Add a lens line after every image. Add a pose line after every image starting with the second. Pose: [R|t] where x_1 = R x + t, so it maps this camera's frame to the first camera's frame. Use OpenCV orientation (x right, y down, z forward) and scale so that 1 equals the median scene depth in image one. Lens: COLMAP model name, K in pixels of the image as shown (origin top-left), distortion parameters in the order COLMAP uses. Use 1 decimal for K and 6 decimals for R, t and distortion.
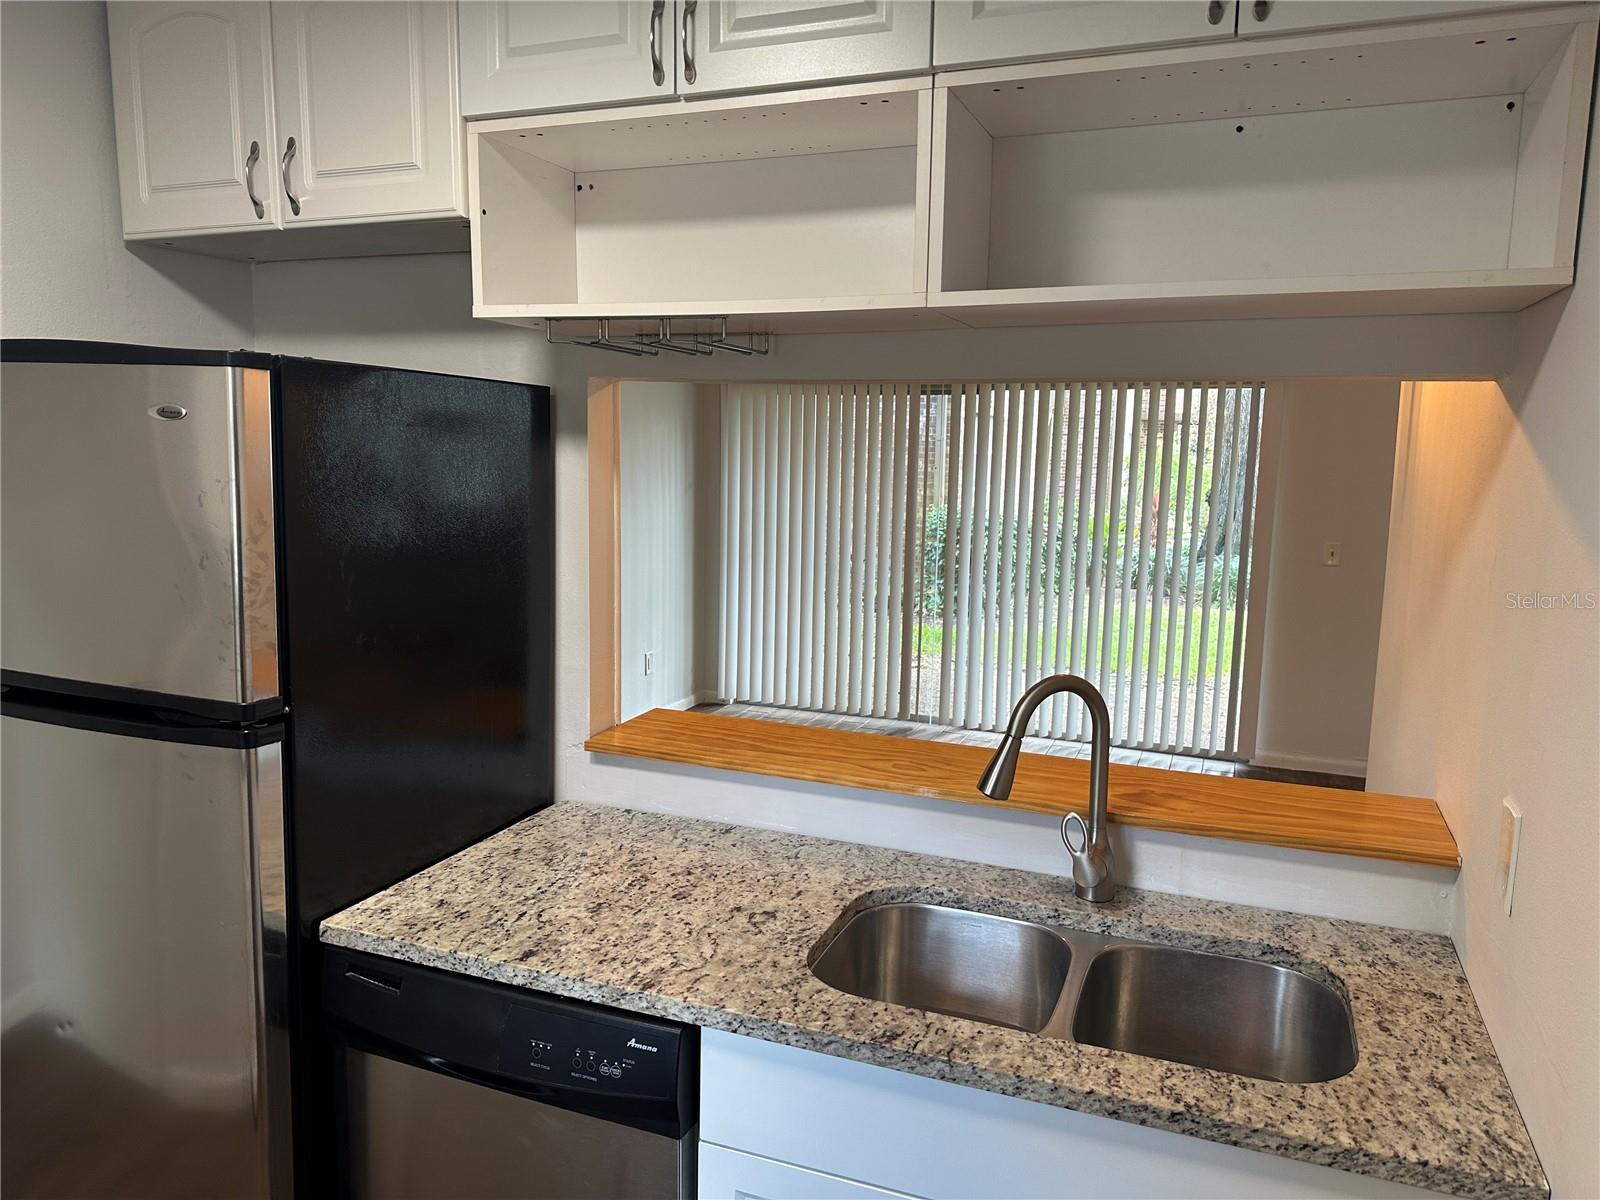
lens RADIAL K [[1127.3, 0, 810.7], [0, 1127.3, 603.7], [0, 0, 1]] dist [0.044812, -0.056499]
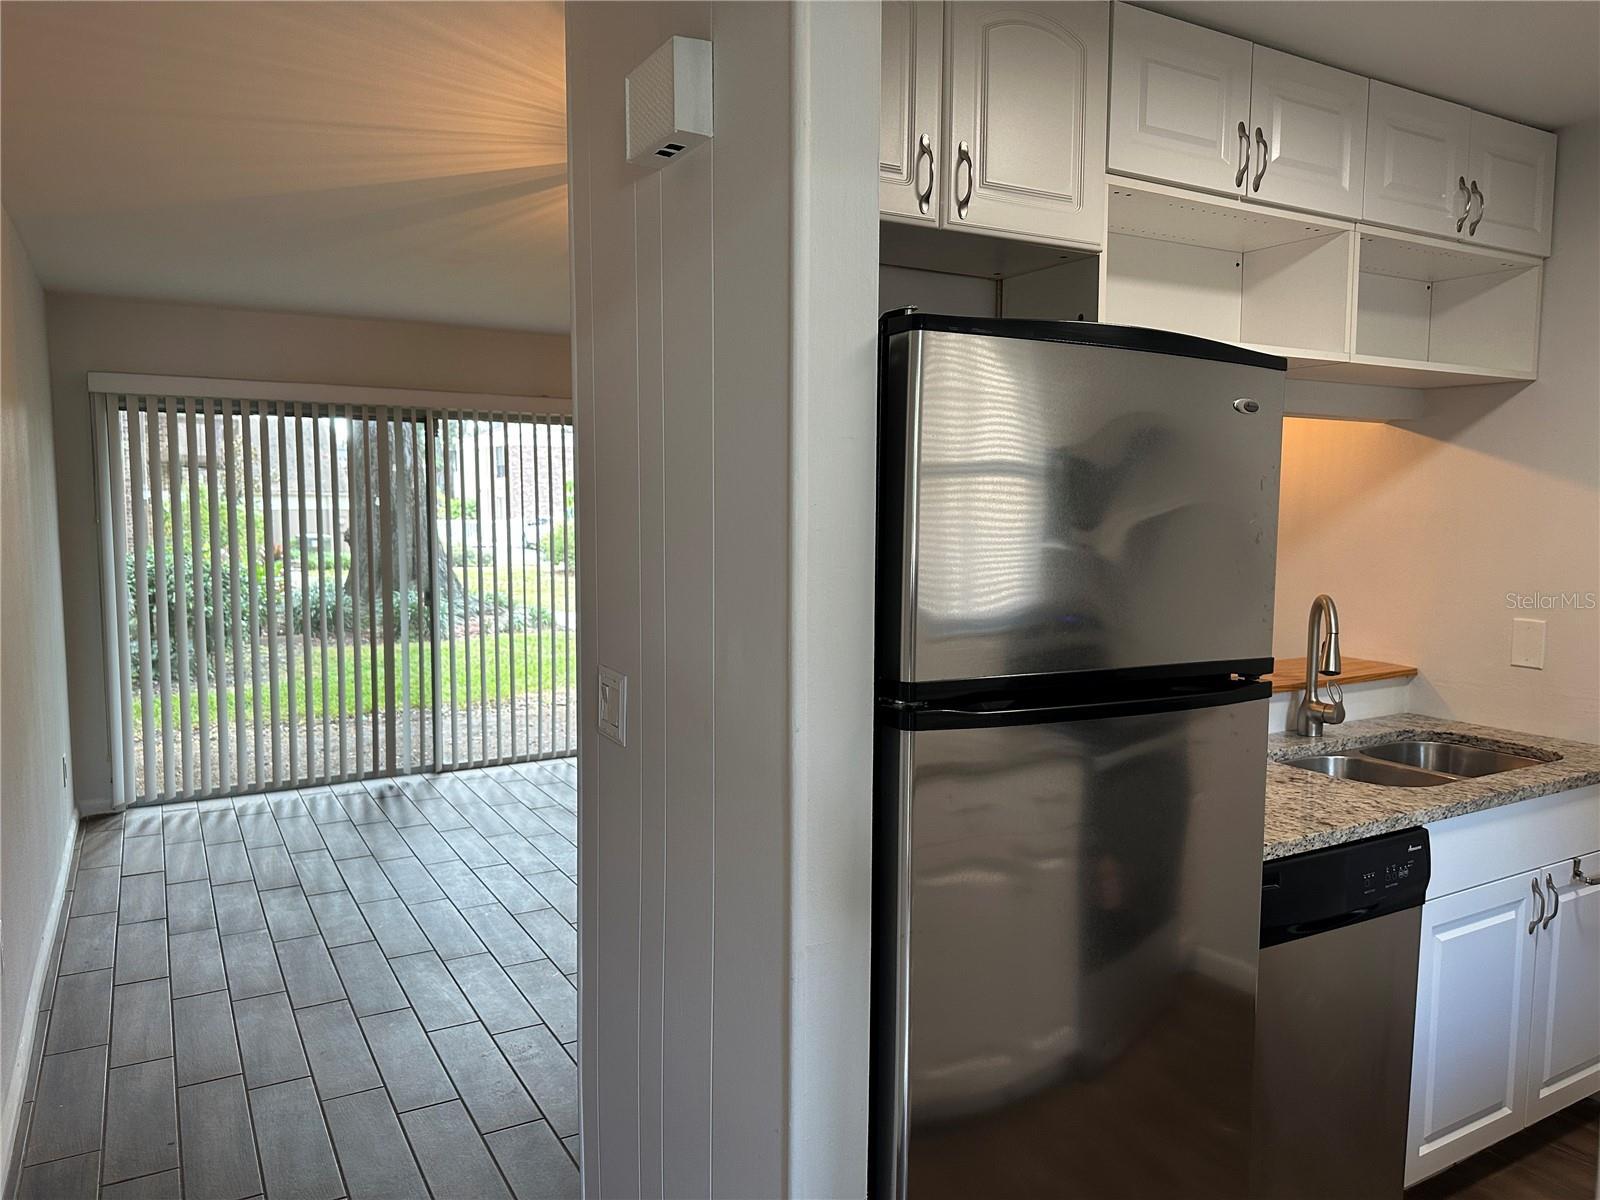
lens RADIAL K [[1127.3, 0, 798.4], [0, 1127.3, 598.9], [0, 0, 1]] dist [0.044812, -0.056499]
pose [[0.623204, -0.082611, 0.777684, -1.626092], [0.116861, 0.993078, 0.011844, -0.040664], [-0.773279, 0.083499, 0.628544, 0.607196]]
